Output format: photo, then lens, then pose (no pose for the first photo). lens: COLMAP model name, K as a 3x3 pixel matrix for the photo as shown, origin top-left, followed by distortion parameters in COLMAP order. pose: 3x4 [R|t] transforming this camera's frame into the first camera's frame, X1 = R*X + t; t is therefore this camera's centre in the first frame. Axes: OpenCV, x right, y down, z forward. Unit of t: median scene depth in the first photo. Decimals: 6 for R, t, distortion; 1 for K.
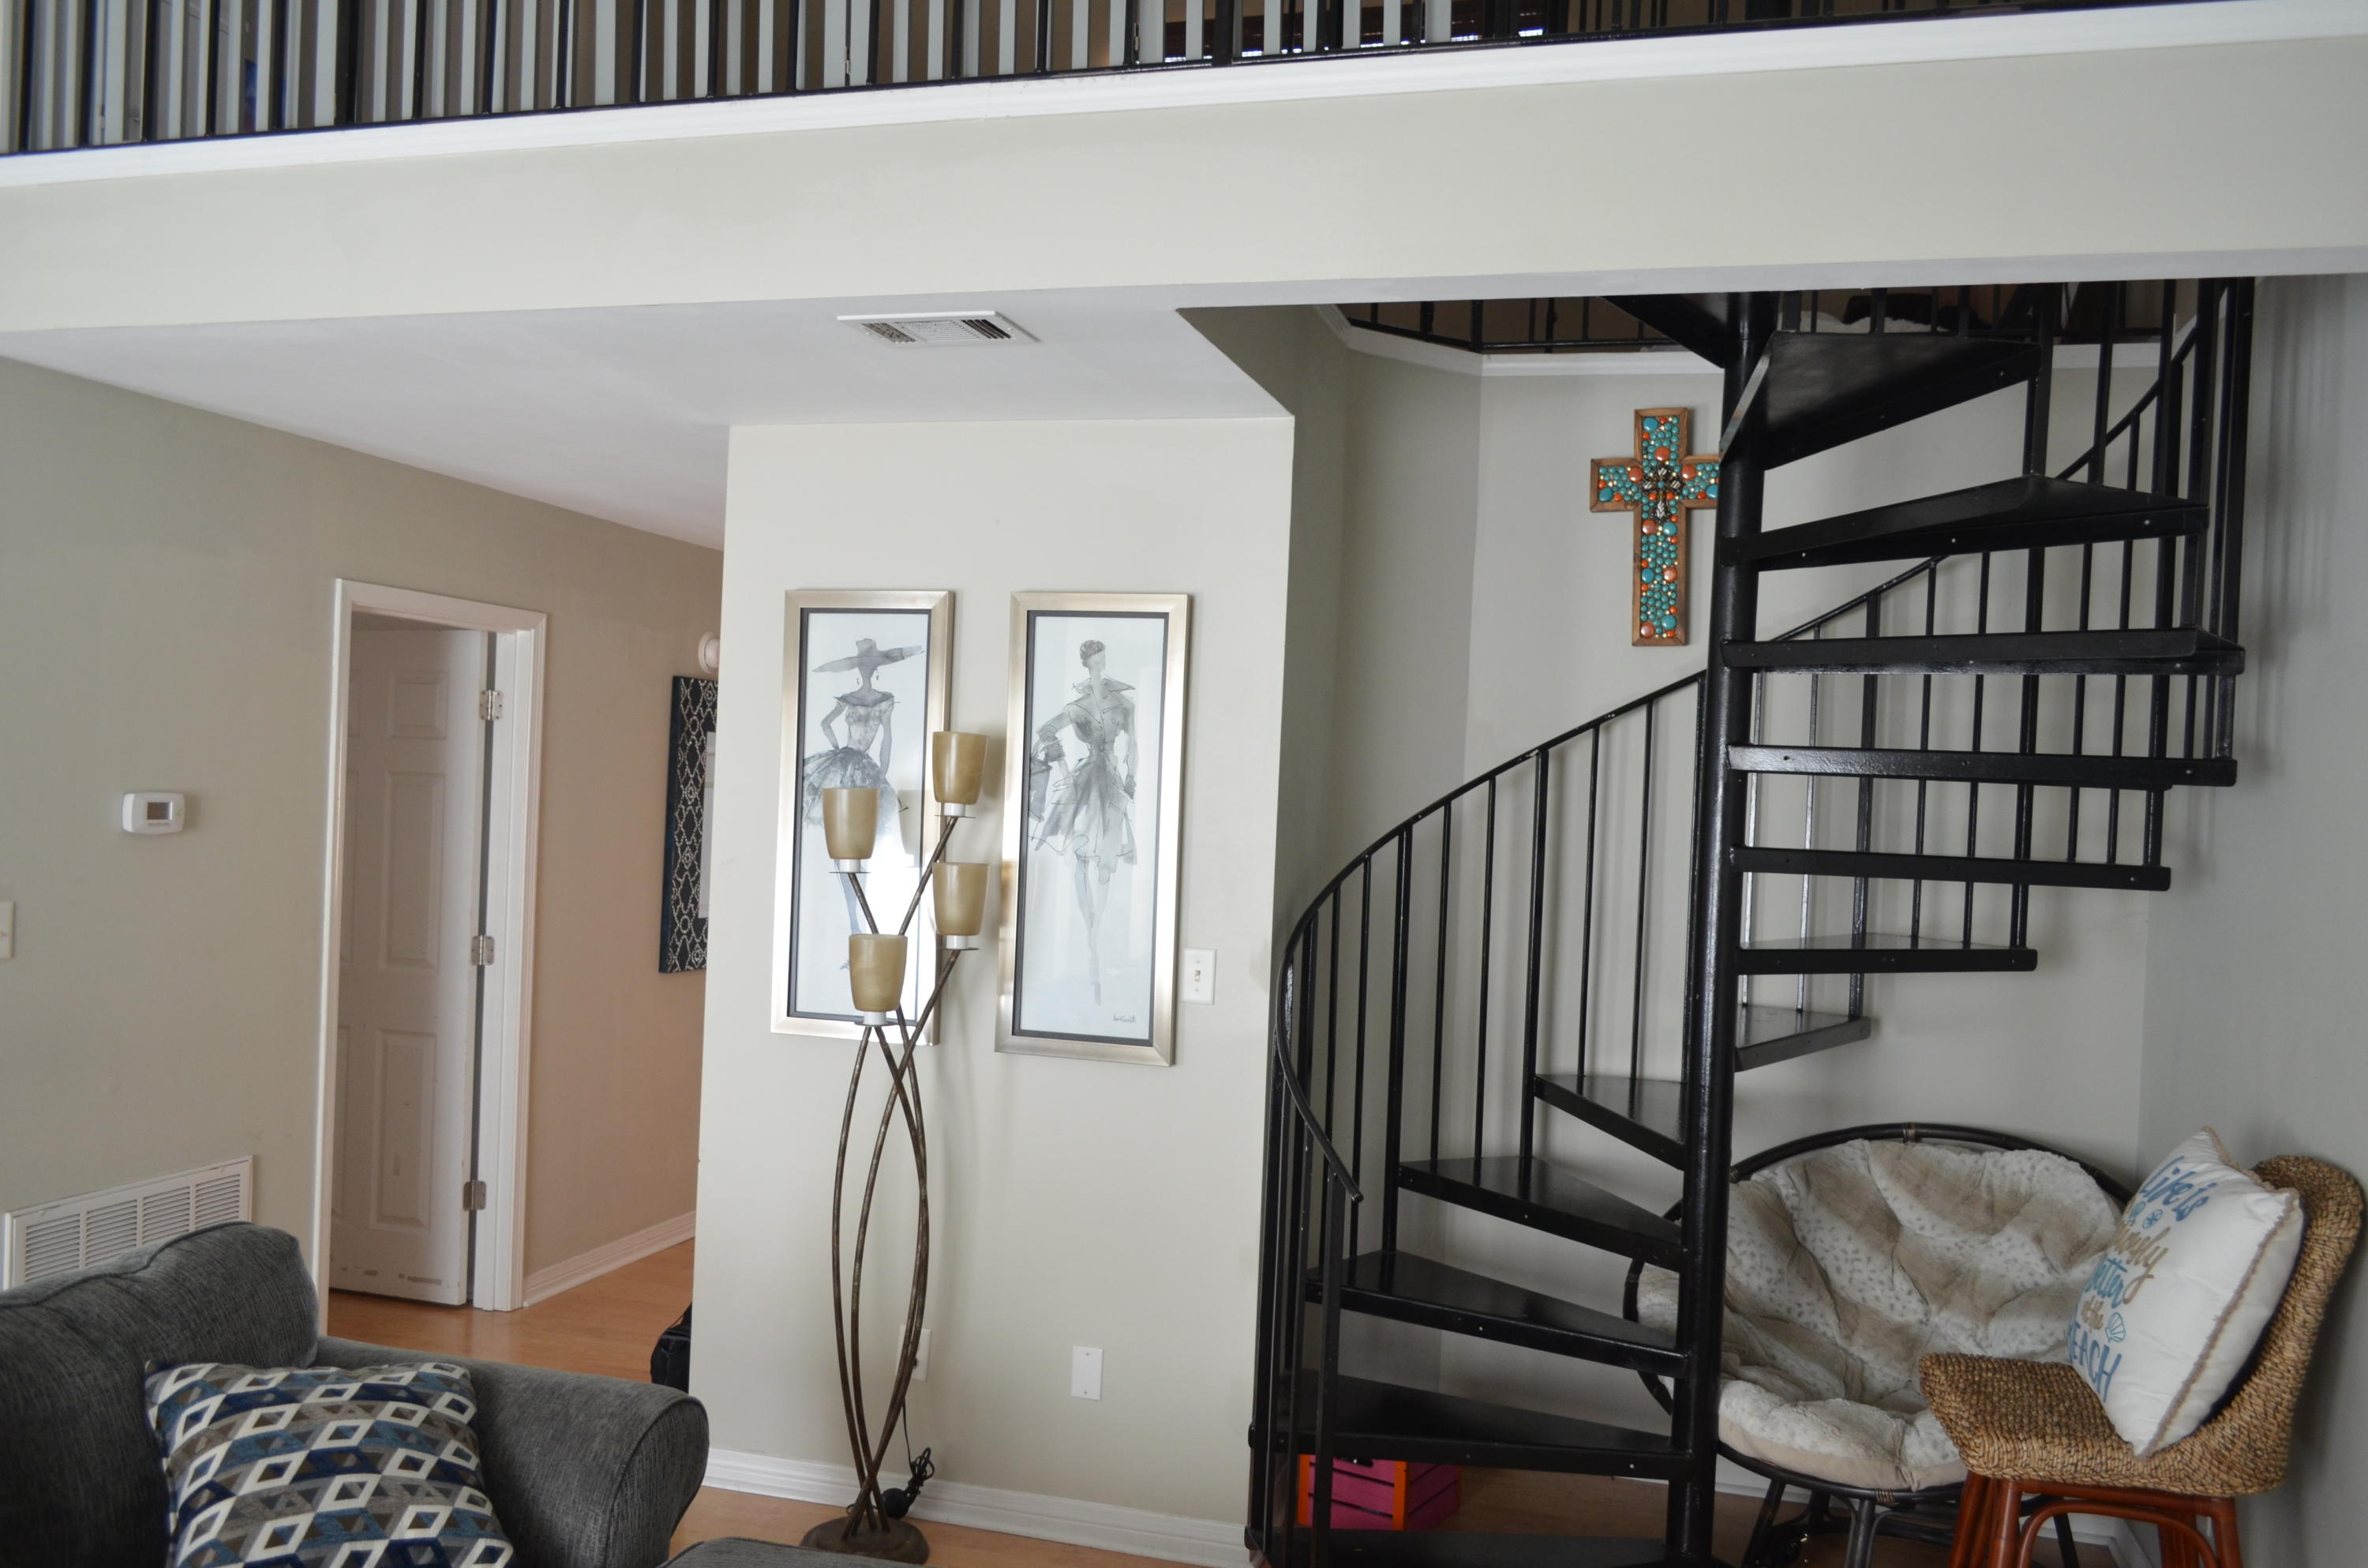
lens RADIAL K [[1829.8, 0, 1184.0], [0, 1829.8, 784.0], [0, 0, 1]] dist [-0.009115, -0.004902]
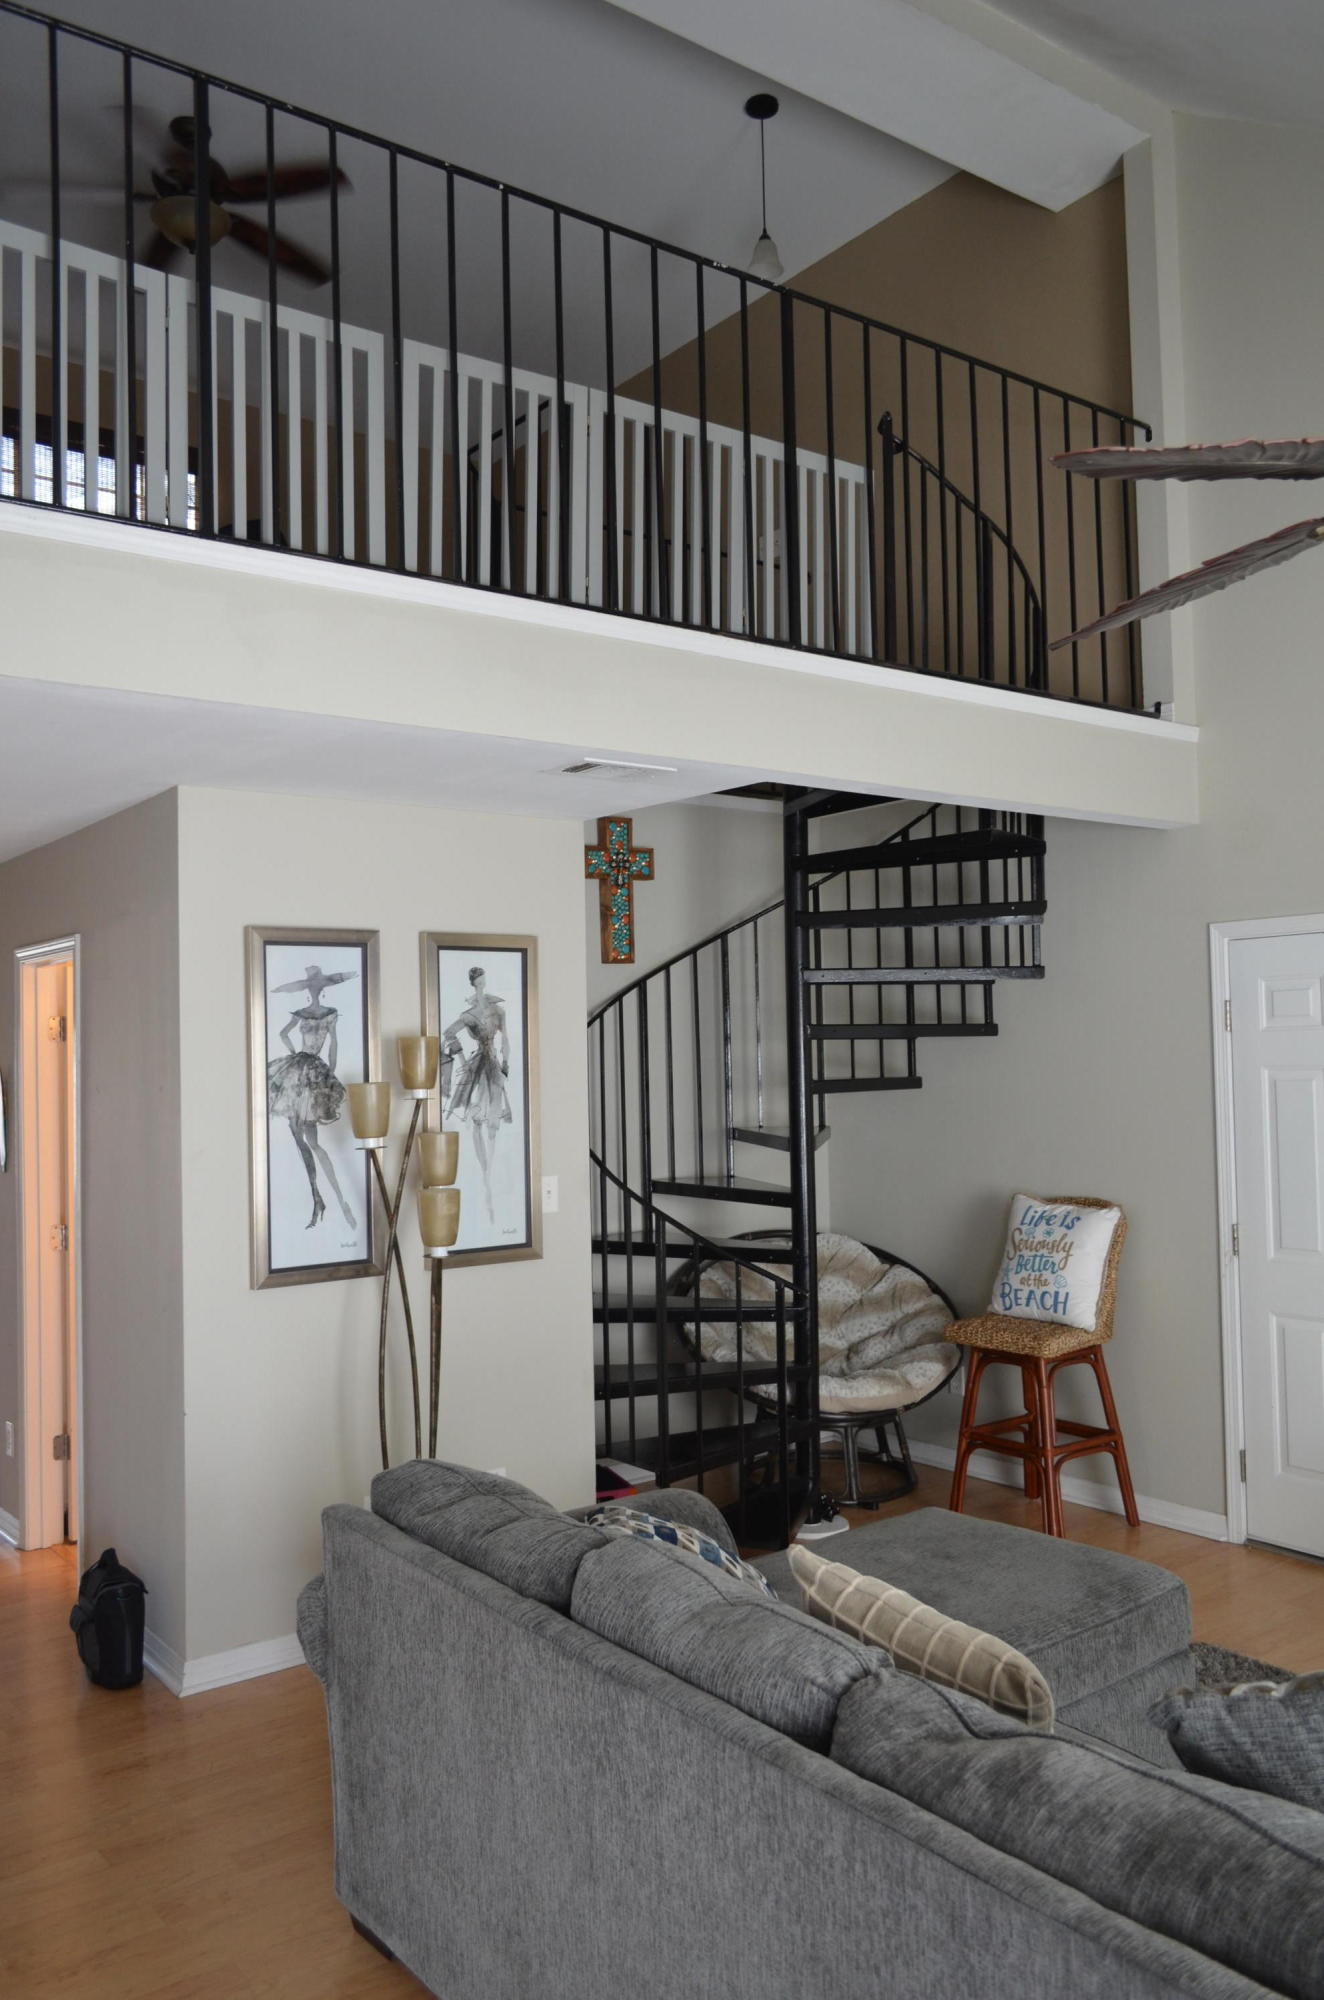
lens RADIAL K [[1545.7, 0, 662.0], [0, 1545.7, 1000.0], [0, 0, 1]] dist [-0.009115, -0.004902]
pose [[0.605734, -0.024386, 0.795293, -0.905738], [0.042512, 0.999094, -0.001744, -0.044804], [-0.794531, 0.034865, 0.606222, 0.163269]]
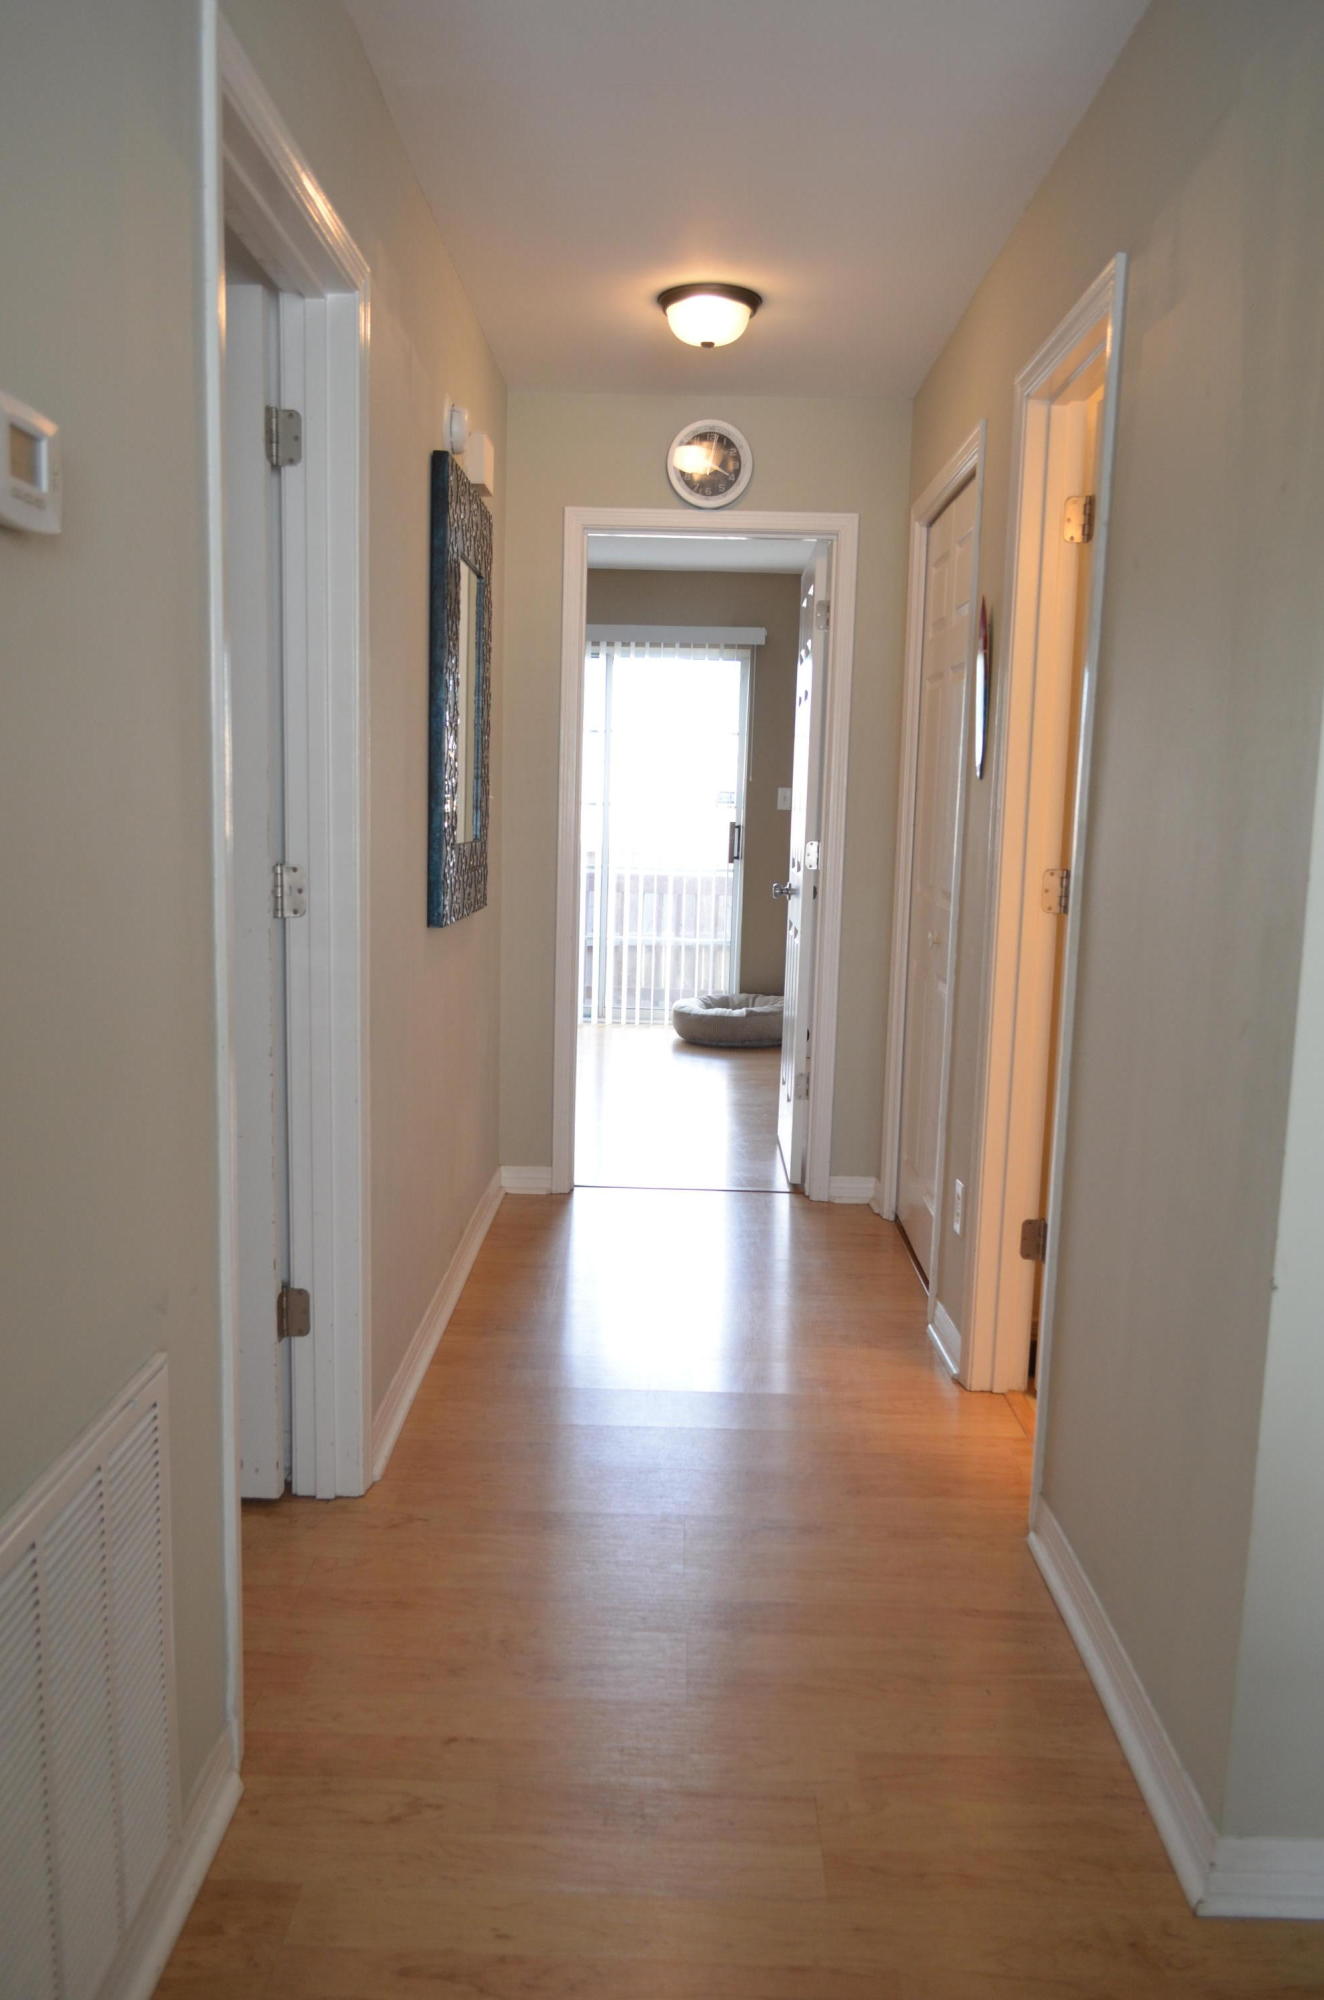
lens RADIAL K [[1545.7, 0, 662.0], [0, 1545.7, 1000.0], [0, 0, 1]] dist [-0.009115, -0.004902]
pose [[0.966481, -0.046259, 0.252538, -0.547384], [0.008285, 0.988741, 0.149405, 0.074476], [-0.256606, -0.142305, 0.955983, 0.706468]]
